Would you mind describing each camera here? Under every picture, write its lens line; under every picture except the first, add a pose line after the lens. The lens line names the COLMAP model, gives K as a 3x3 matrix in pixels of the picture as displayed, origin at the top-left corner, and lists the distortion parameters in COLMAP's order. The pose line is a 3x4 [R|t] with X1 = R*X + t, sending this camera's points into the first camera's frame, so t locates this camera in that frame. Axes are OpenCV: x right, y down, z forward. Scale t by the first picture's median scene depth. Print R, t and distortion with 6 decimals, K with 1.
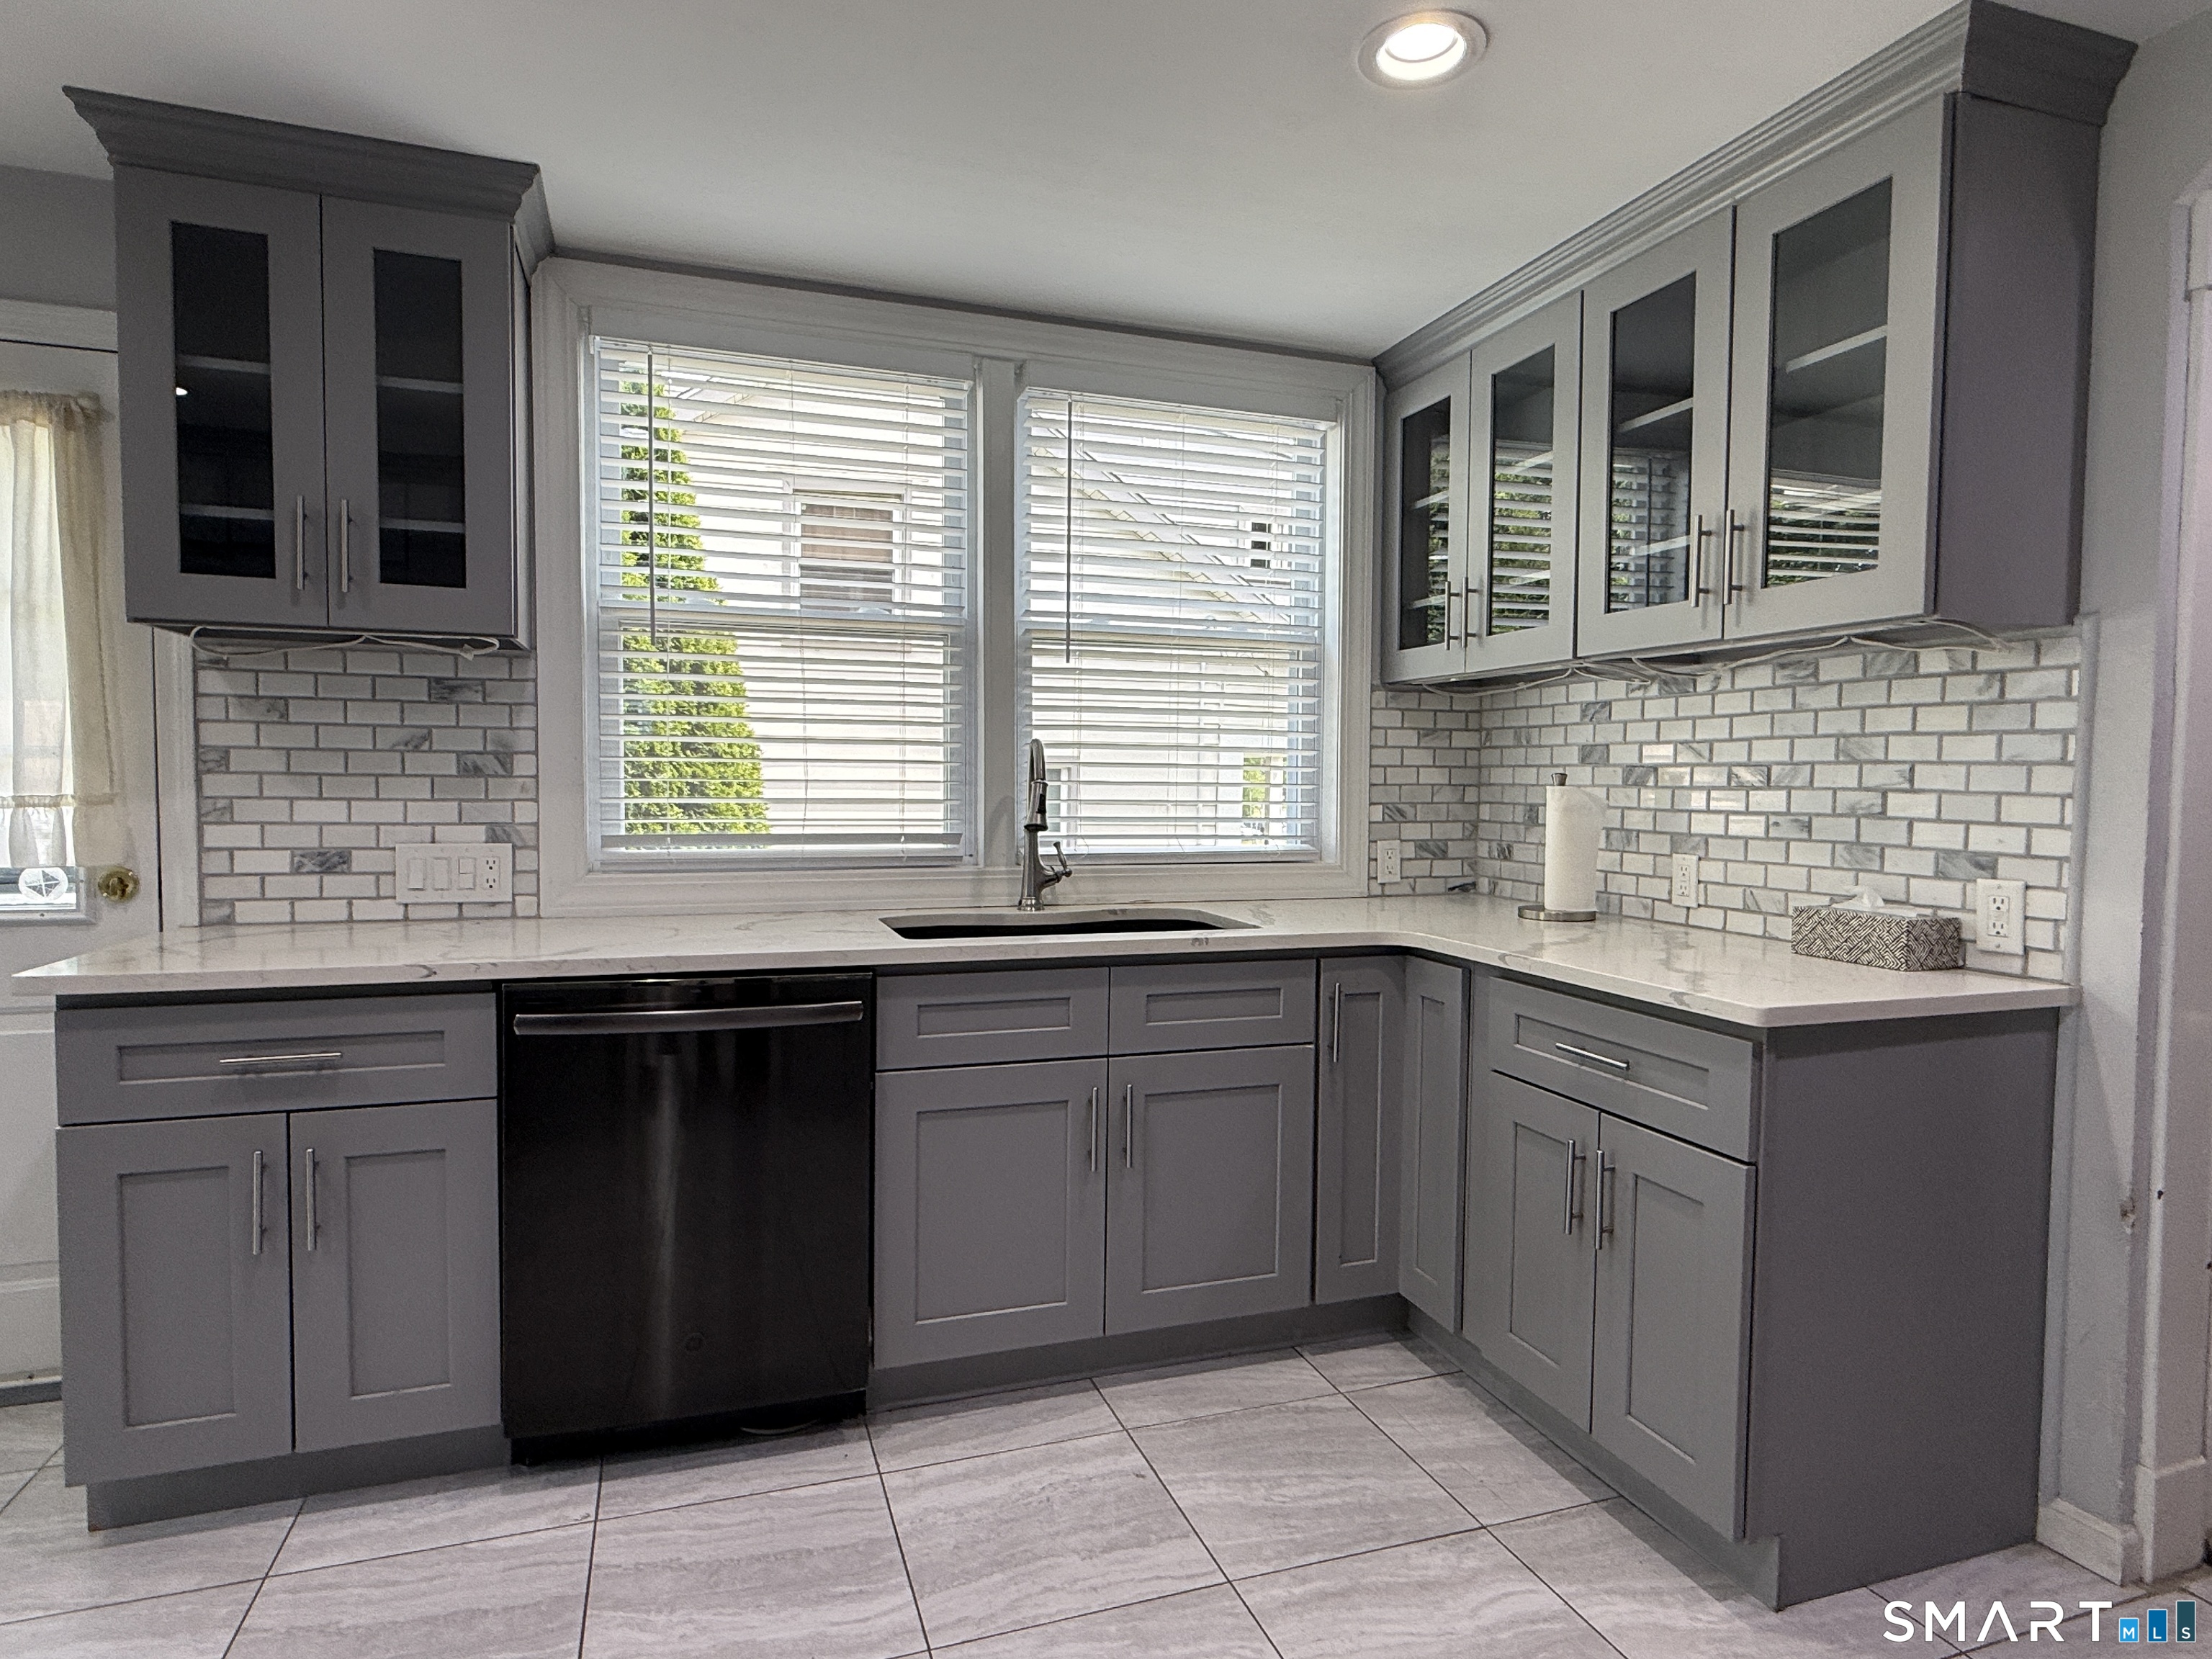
lens RADIAL K [[1222.7, 0, 1106.0], [0, 1222.7, 829.5], [0, 0, 1]] dist [0.003372, 0.000984]
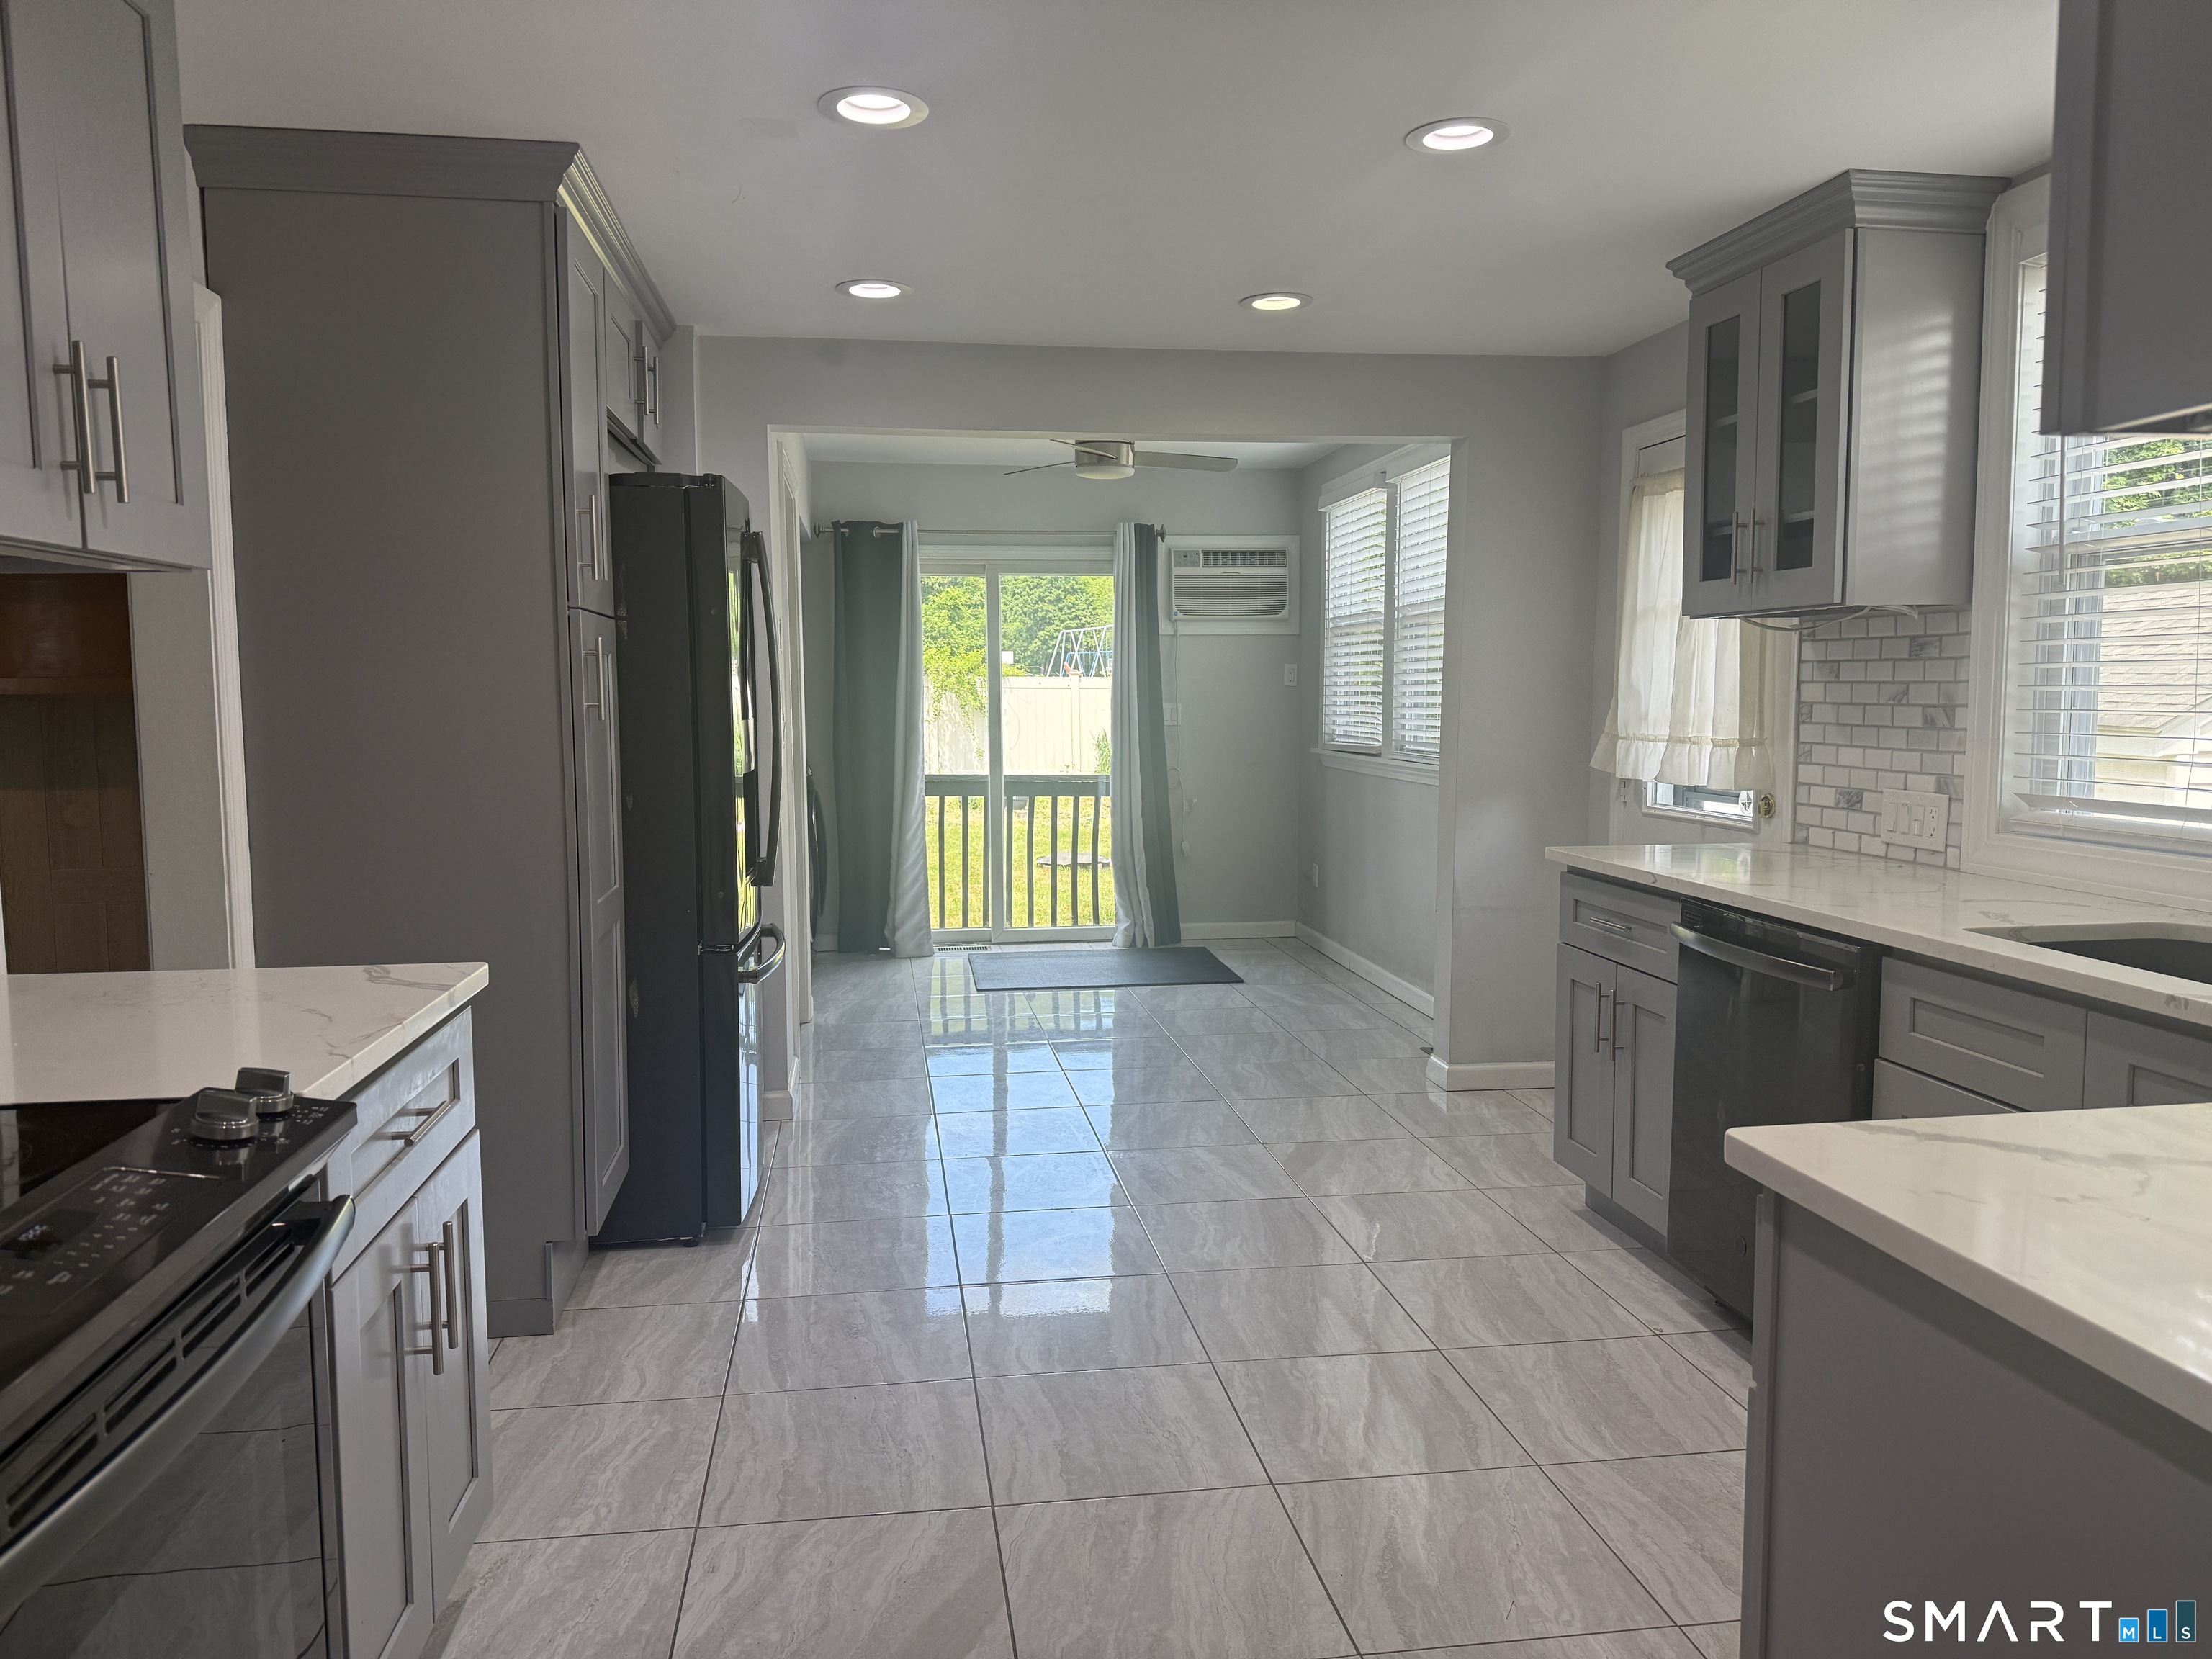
lens RADIAL K [[1573.6, 0, 1106.0], [0, 1573.6, 829.5], [0, 0, 1]] dist [0.215585, -0.463775]
pose [[-0.183207, 0.078773, -0.979913, 1.015355], [-0.035987, 0.995579, 0.086760, -0.054209], [0.982415, 0.051160, -0.179562, 0.585975]]
